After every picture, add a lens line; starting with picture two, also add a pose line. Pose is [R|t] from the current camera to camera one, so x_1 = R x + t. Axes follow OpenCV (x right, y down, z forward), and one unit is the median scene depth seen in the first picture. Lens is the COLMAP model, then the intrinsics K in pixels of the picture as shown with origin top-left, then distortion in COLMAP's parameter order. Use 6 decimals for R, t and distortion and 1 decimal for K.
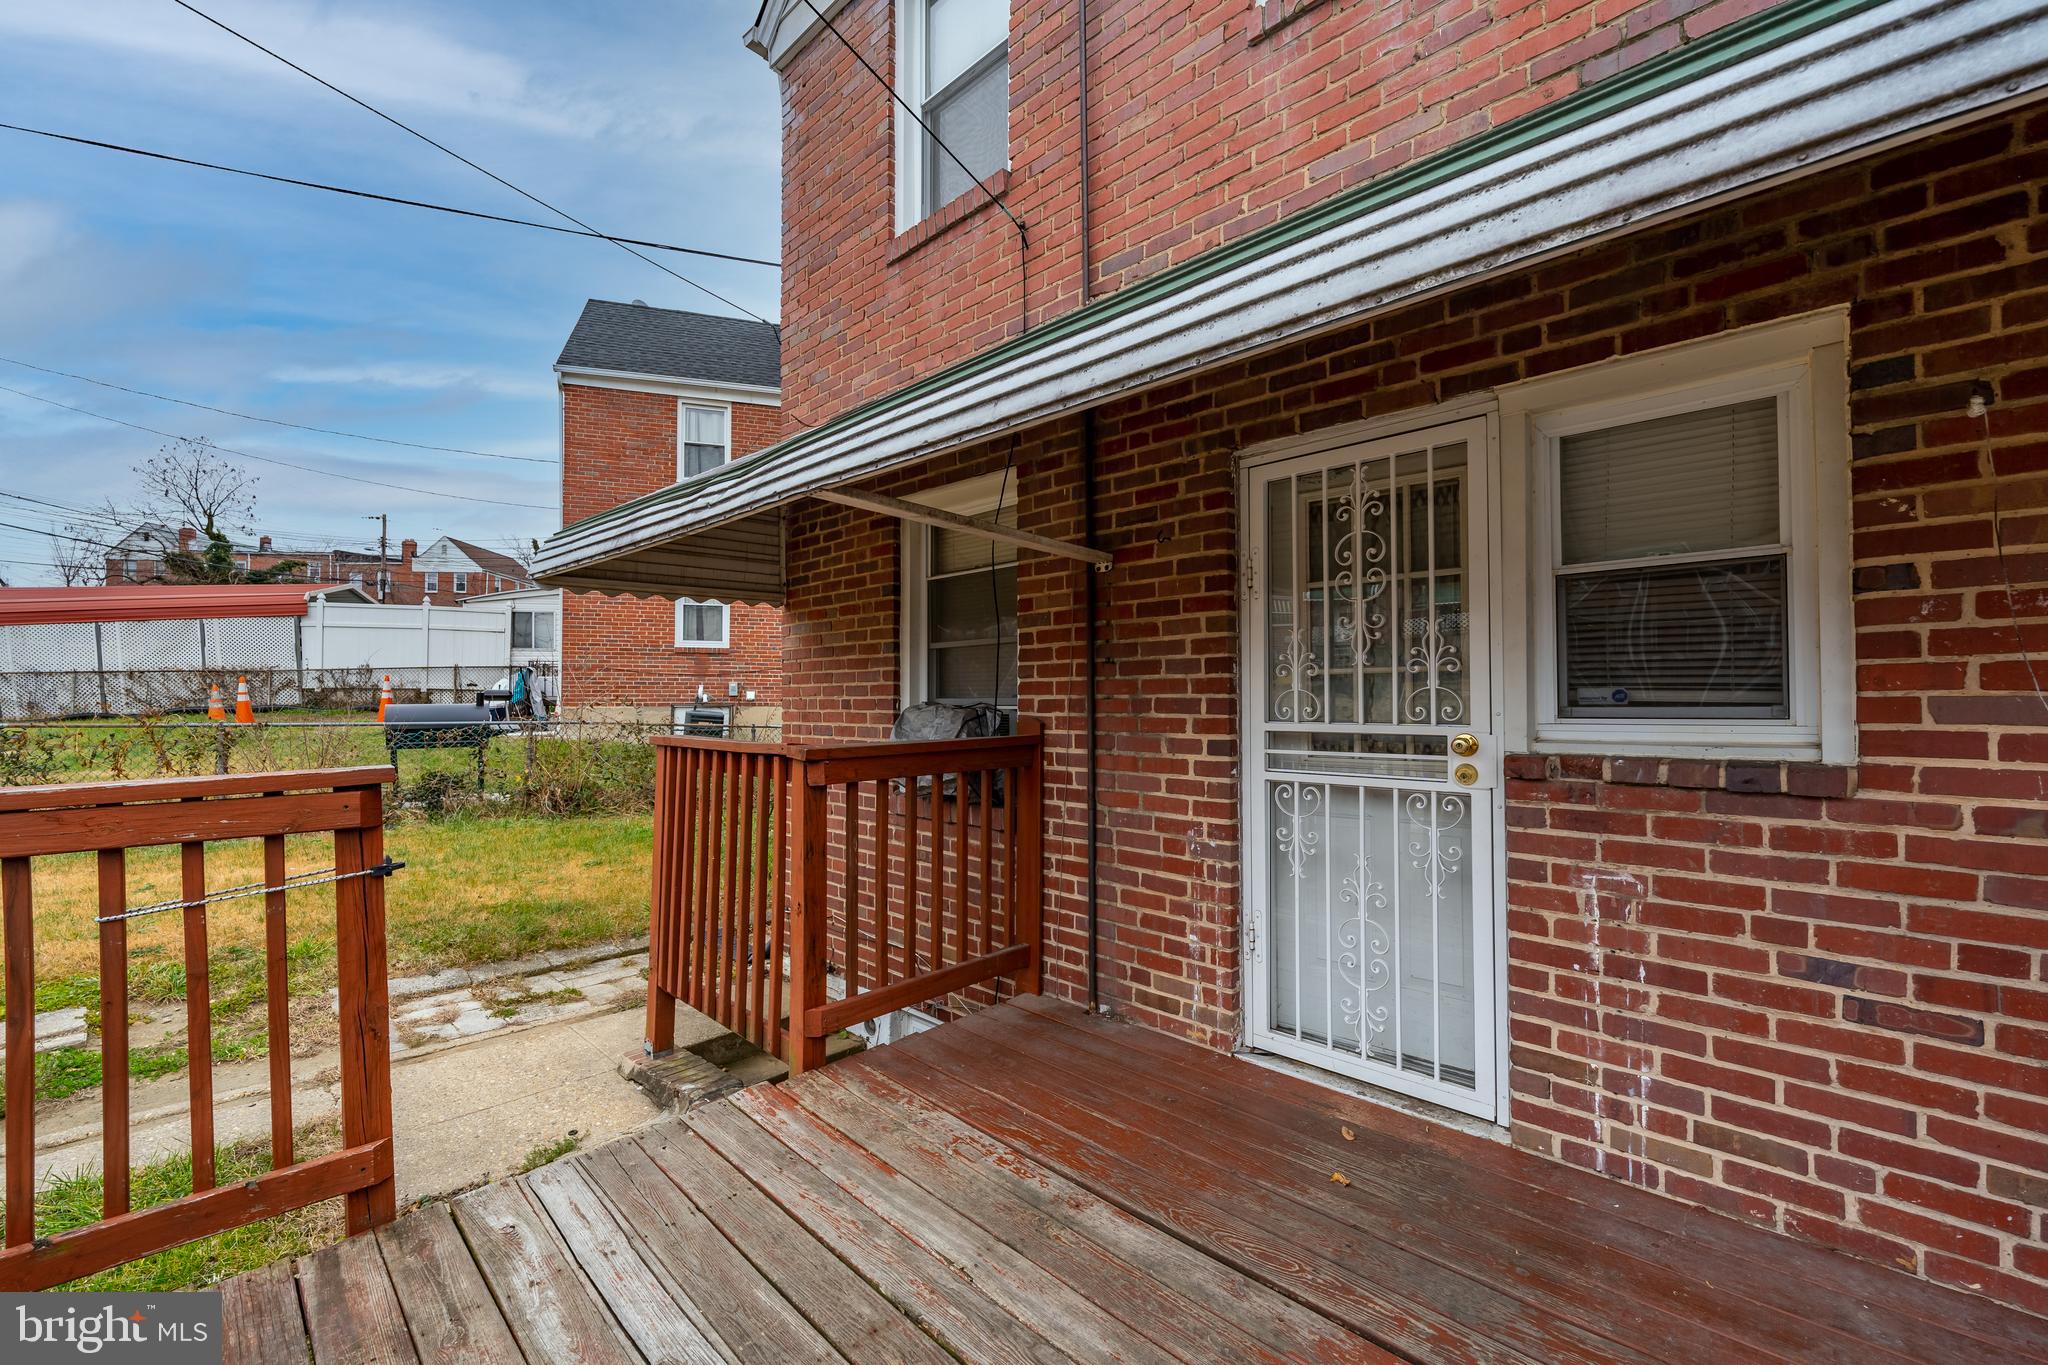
lens RADIAL K [[844.7, 0, 1015.4], [0, 844.7, 681.8], [0, 0, 1]] dist [0.002069, -0.001009]
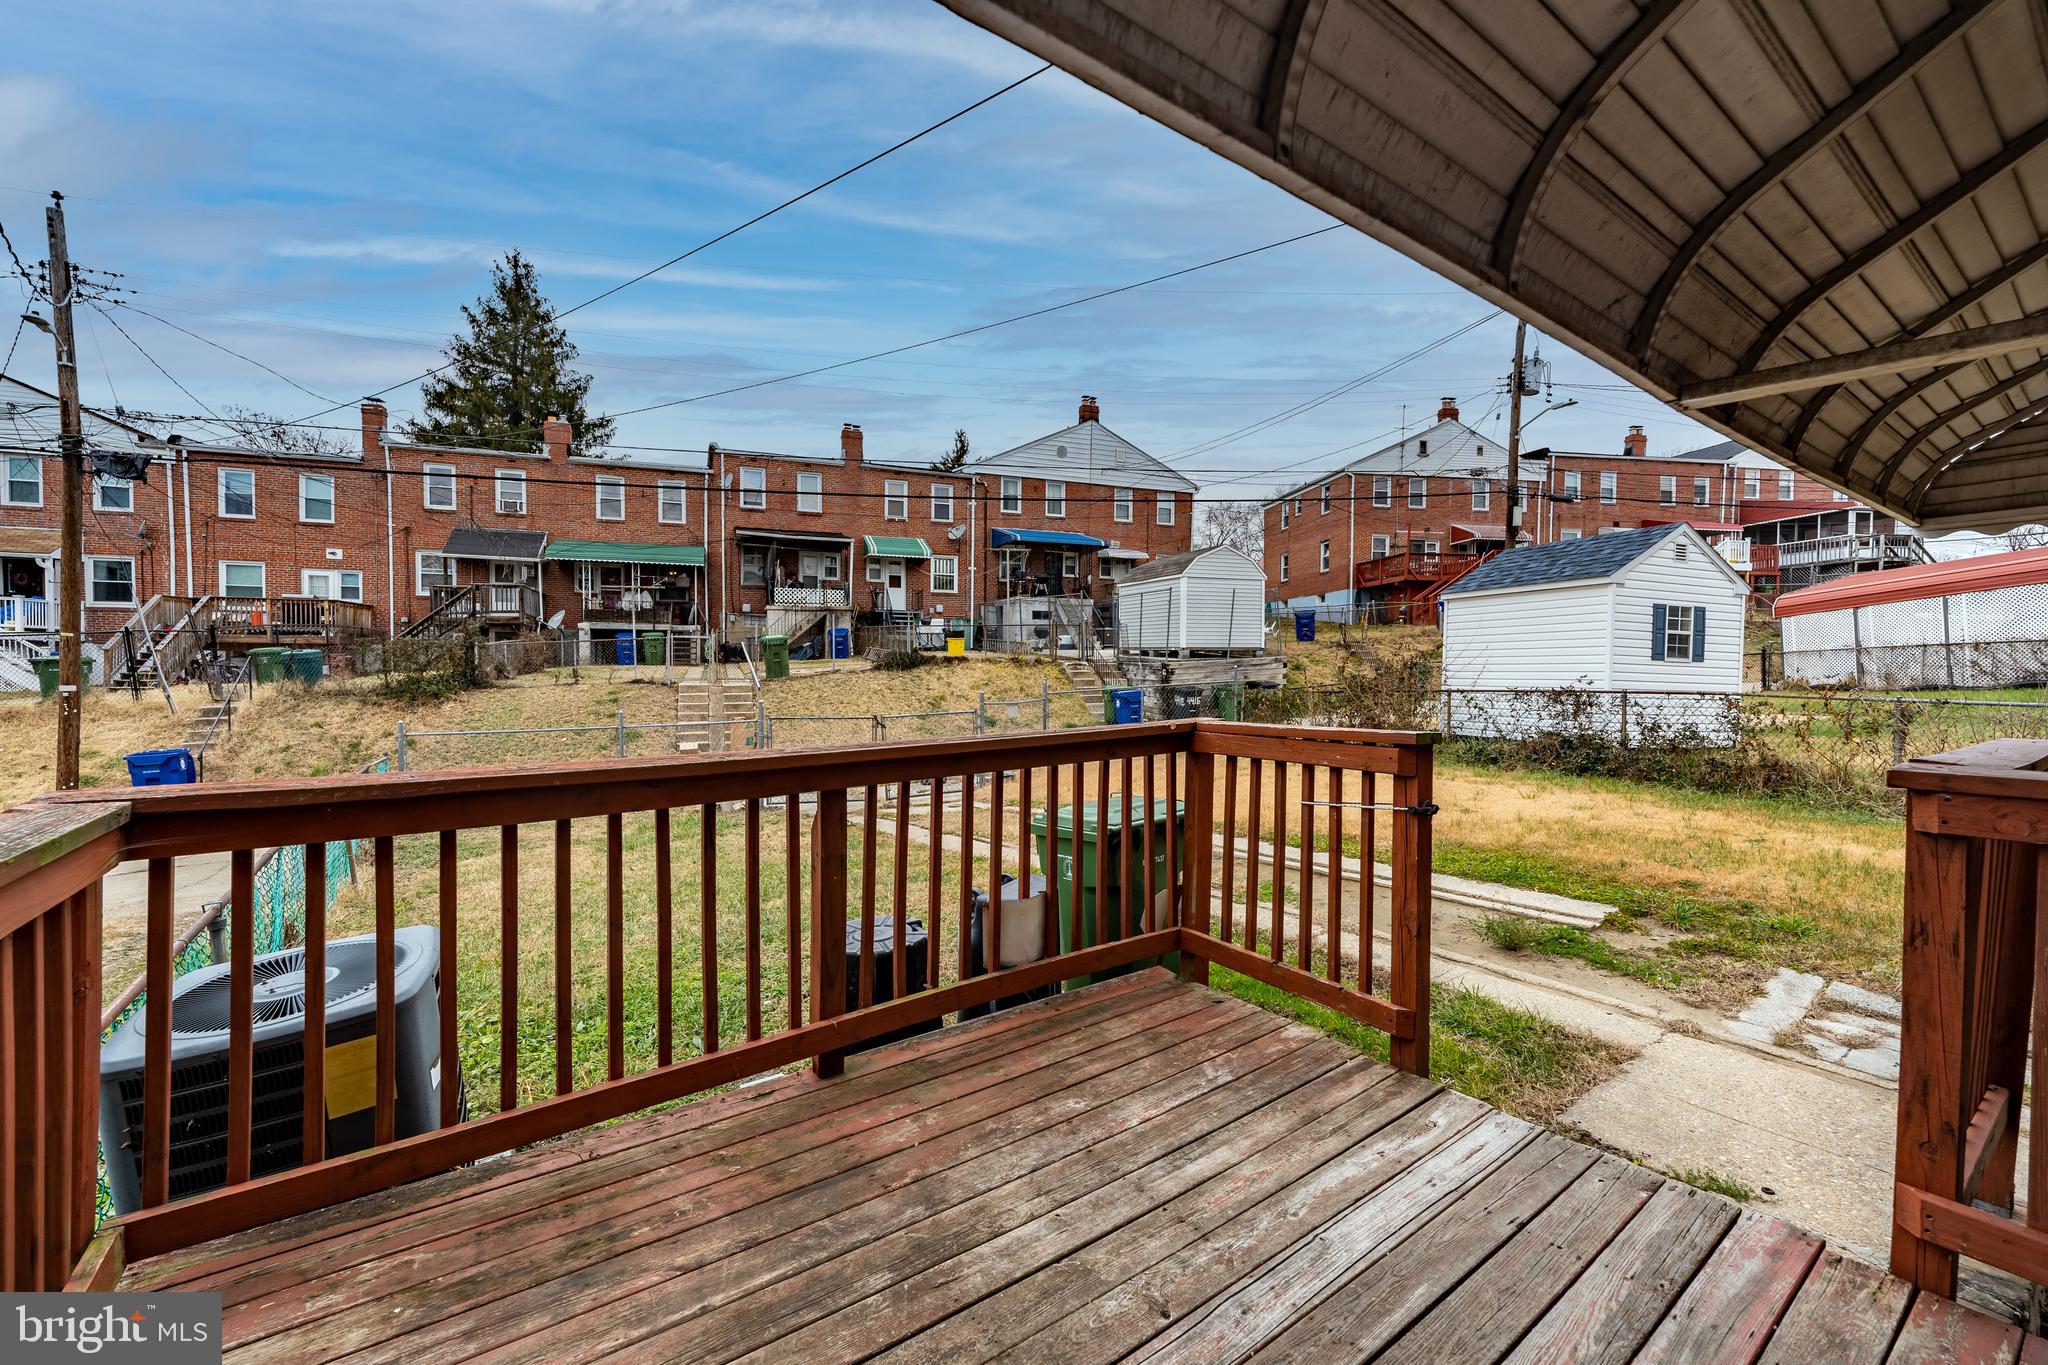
lens RADIAL K [[844.7, 0, 1028.3], [0, 844.7, 672.2], [0, 0, 1]] dist [0.002069, -0.001009]
pose [[-0.170524, 0.005221, -0.985340, 0.320891], [0.016219, 0.999865, 0.002491, 0.004482], [0.985220, -0.015557, -0.170586, 0.325531]]
